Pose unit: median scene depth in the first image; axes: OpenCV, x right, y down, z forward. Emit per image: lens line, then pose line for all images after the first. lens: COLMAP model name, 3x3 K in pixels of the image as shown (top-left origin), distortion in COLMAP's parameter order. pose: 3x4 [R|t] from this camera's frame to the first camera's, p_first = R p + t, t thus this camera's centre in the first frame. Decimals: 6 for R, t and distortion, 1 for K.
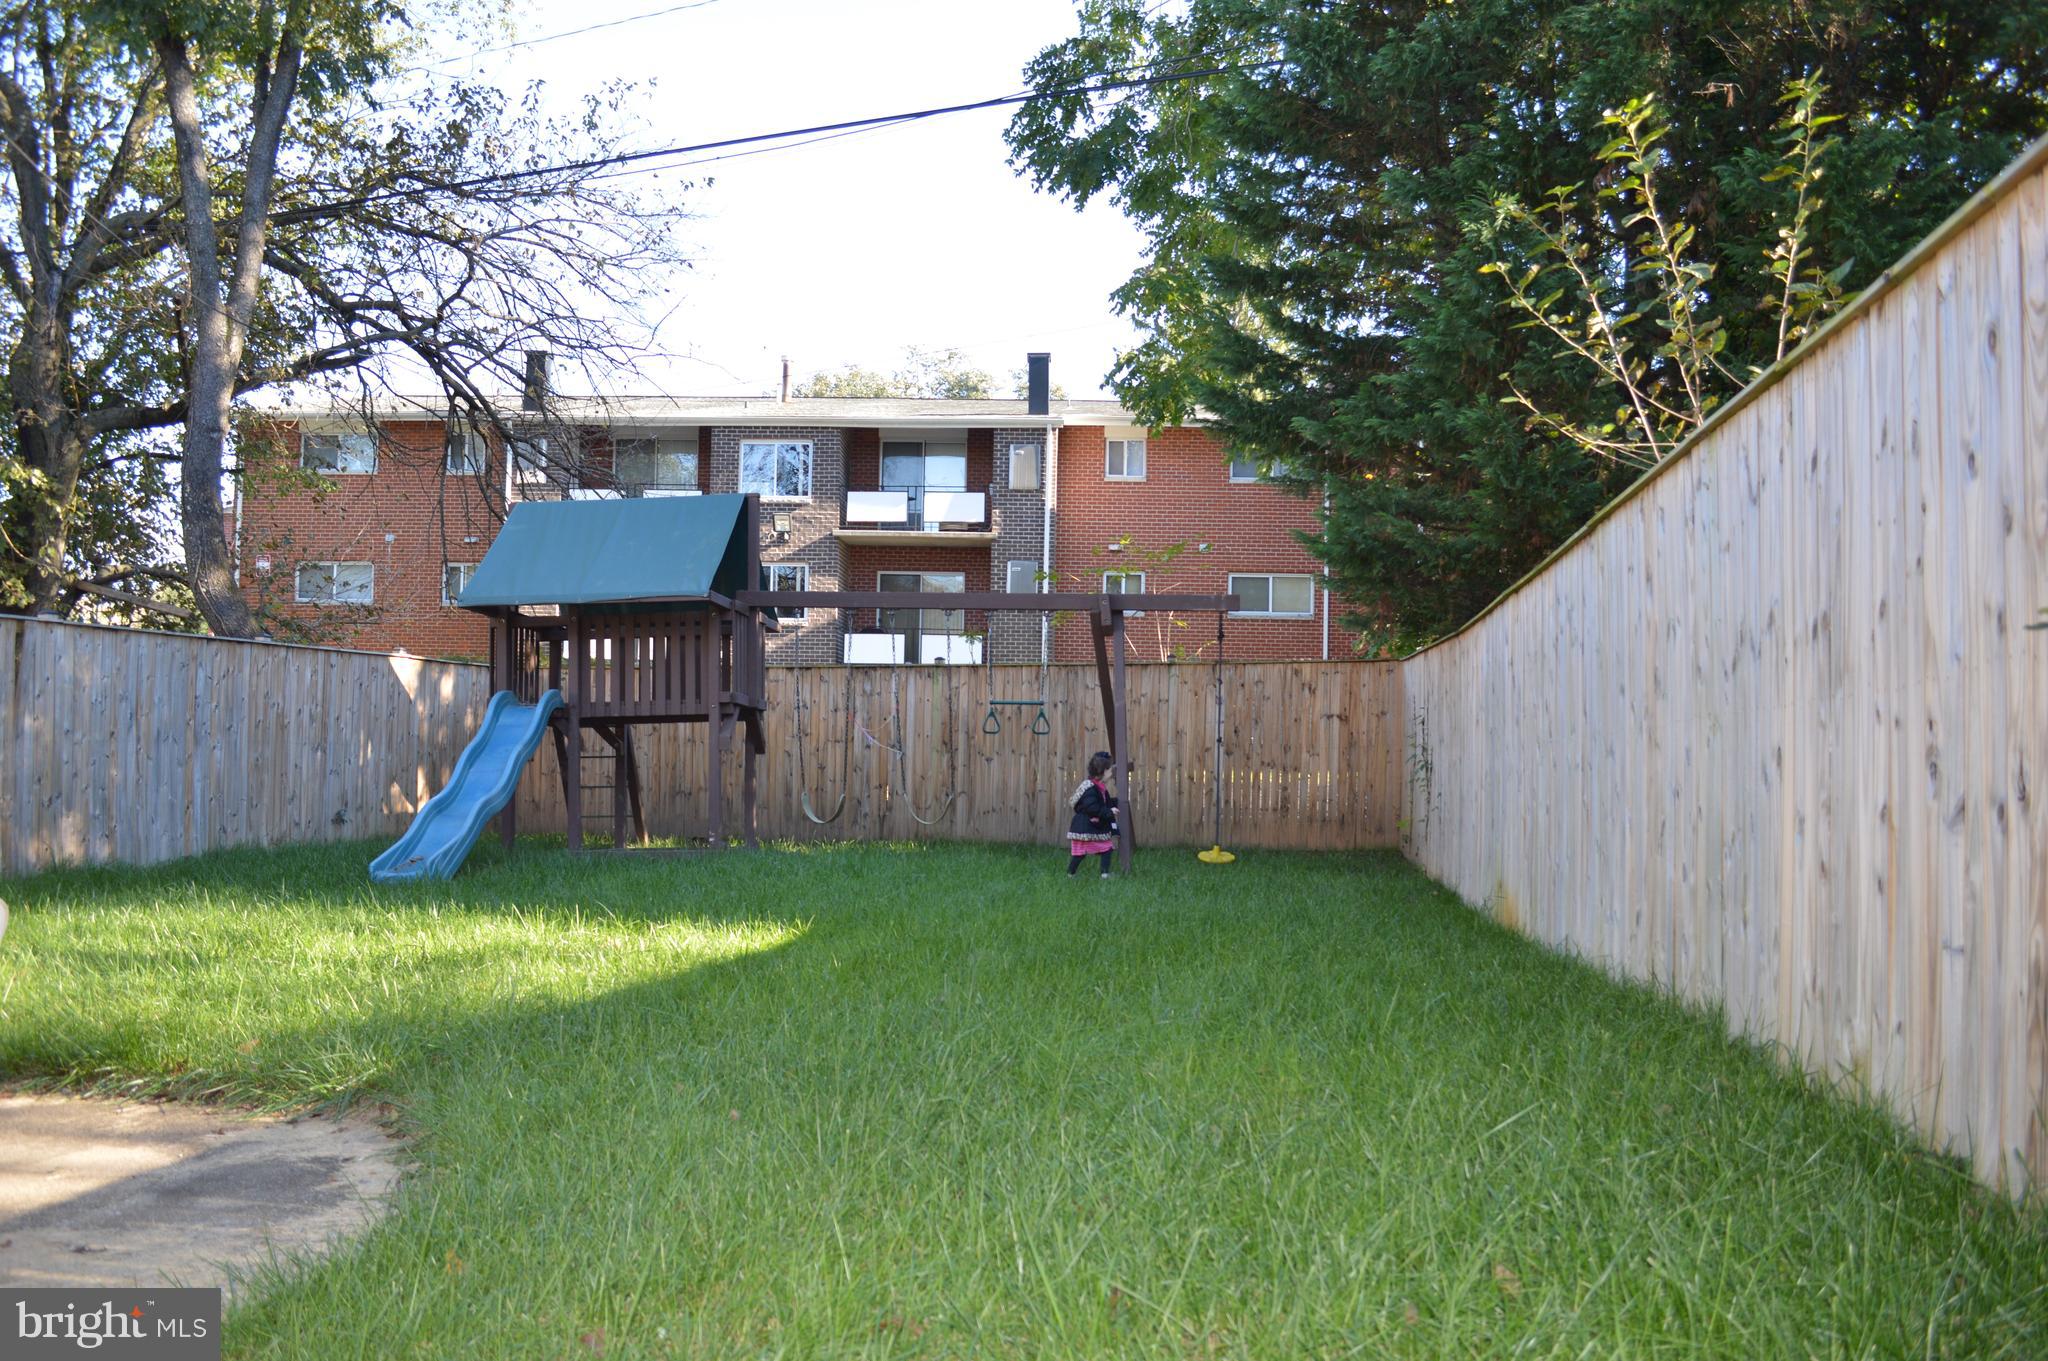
lens RADIAL K [[1621.5, 0, 965.6], [0, 1621.5, 675.9], [0, 0, 1]] dist [-0.090389, 0.005576]
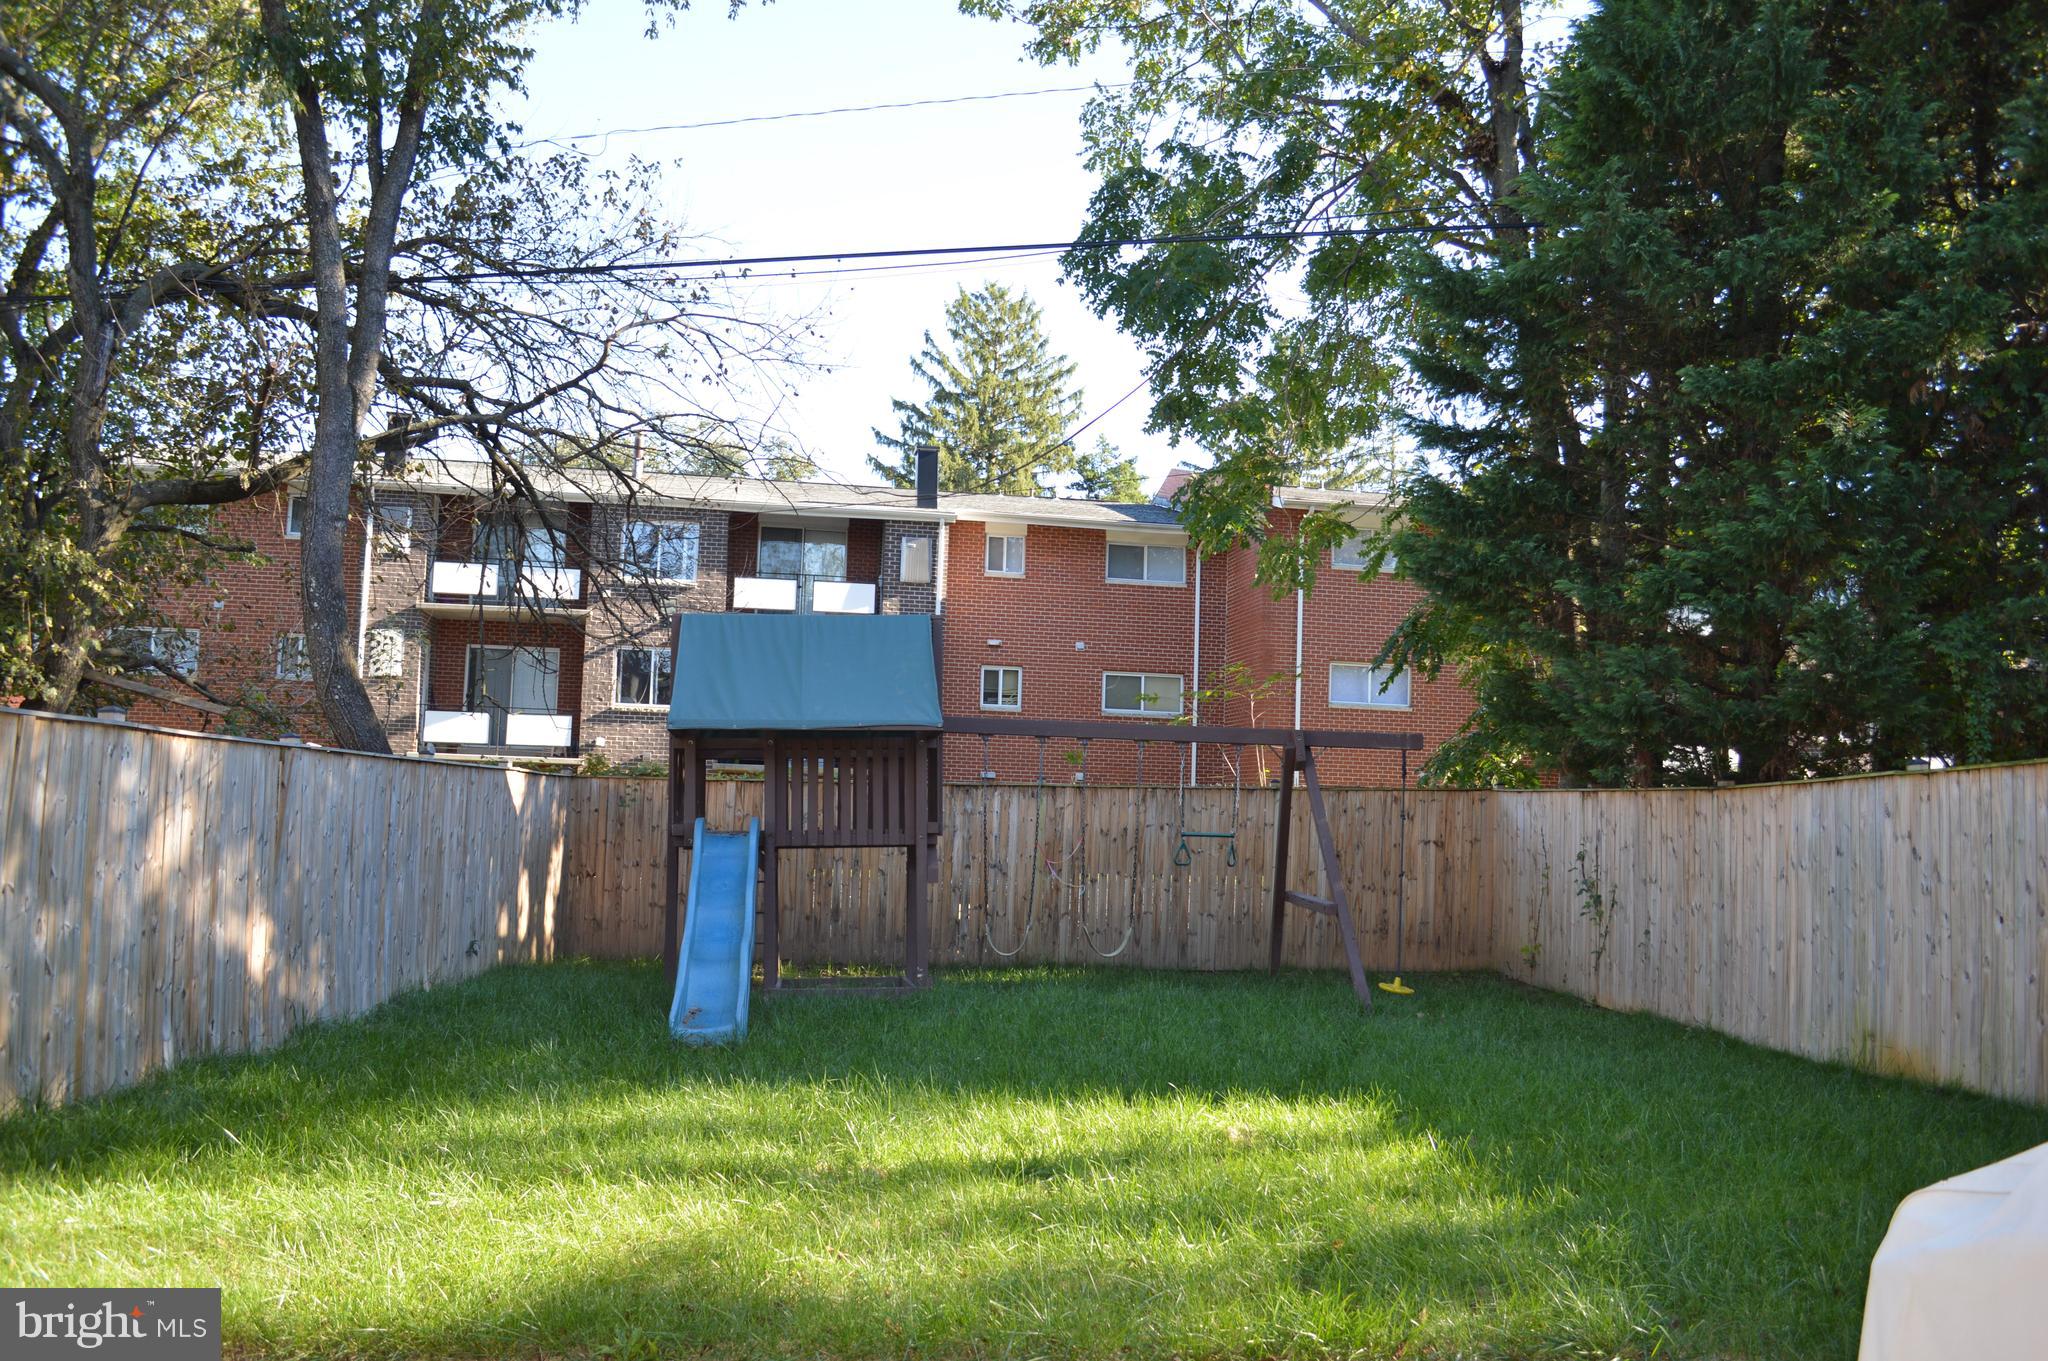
lens RADIAL K [[1621.5, 0, 1023.9], [0, 1621.5, 679.9], [0, 0, 1]] dist [-0.090389, 0.005576]
pose [[0.977113, 0.030384, 0.210539, -0.273883], [-0.021398, 0.998765, -0.044832, -0.030069], [-0.211641, 0.039301, 0.976557, 0.032186]]
